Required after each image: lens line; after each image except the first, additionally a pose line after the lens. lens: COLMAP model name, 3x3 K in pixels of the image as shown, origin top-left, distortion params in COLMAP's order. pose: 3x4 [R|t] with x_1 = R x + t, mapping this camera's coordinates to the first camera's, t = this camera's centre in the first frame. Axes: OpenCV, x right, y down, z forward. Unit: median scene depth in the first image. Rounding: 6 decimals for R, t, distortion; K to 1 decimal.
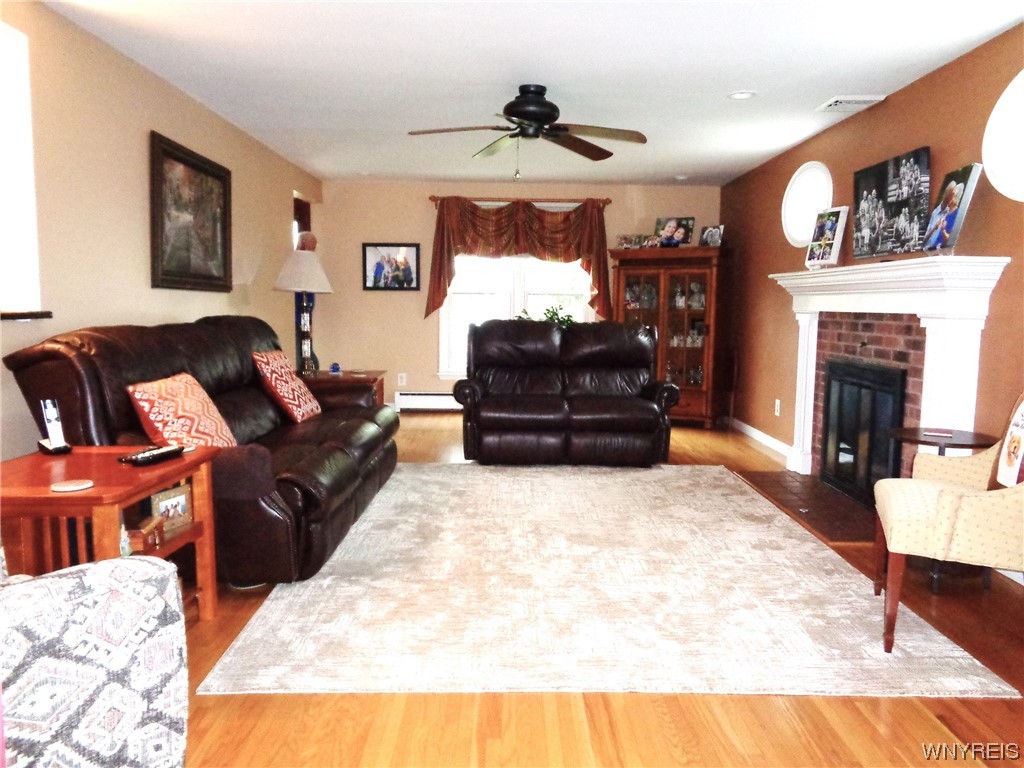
lens RADIAL K [[798.3, 0, 509.5], [0, 798.3, 389.9], [0, 0, 1]] dist [0.090525, -0.000525]
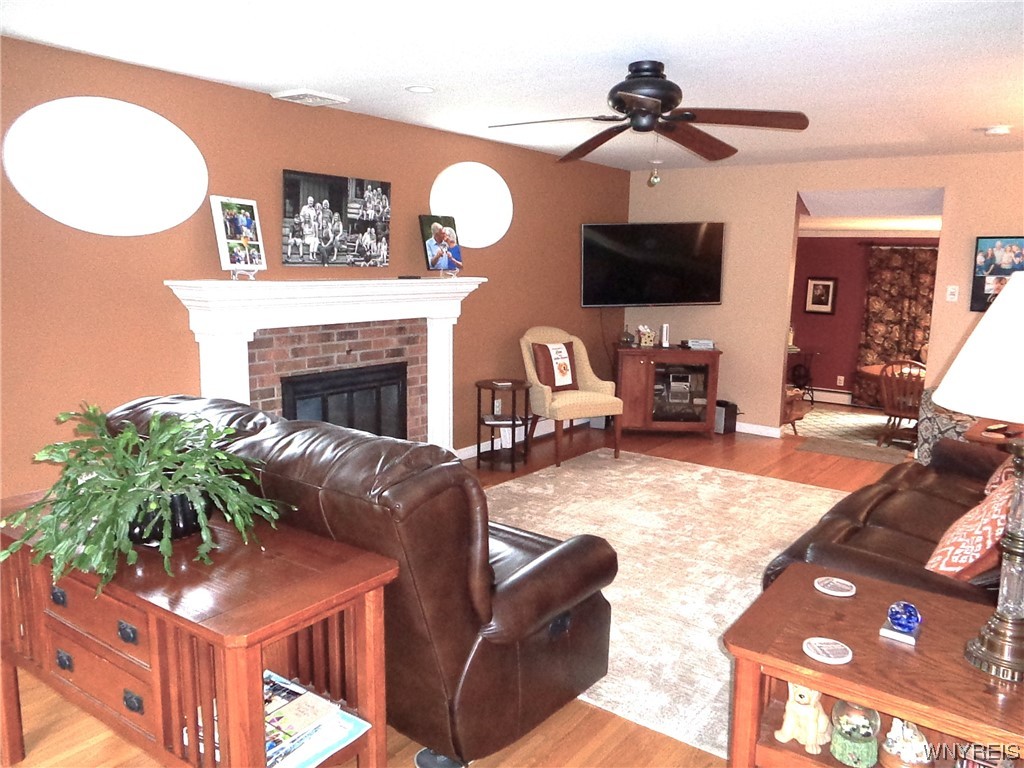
lens RADIAL K [[798.3, 0, 509.5], [0, 798.3, 389.9], [0, 0, 1]] dist [0.090525, -0.000525]
pose [[-0.804309, -0.104811, 0.584894, -0.349792], [0.055039, 0.966948, 0.248961, -0.264027], [-0.591657, 0.232433, -0.771957, 1.753257]]
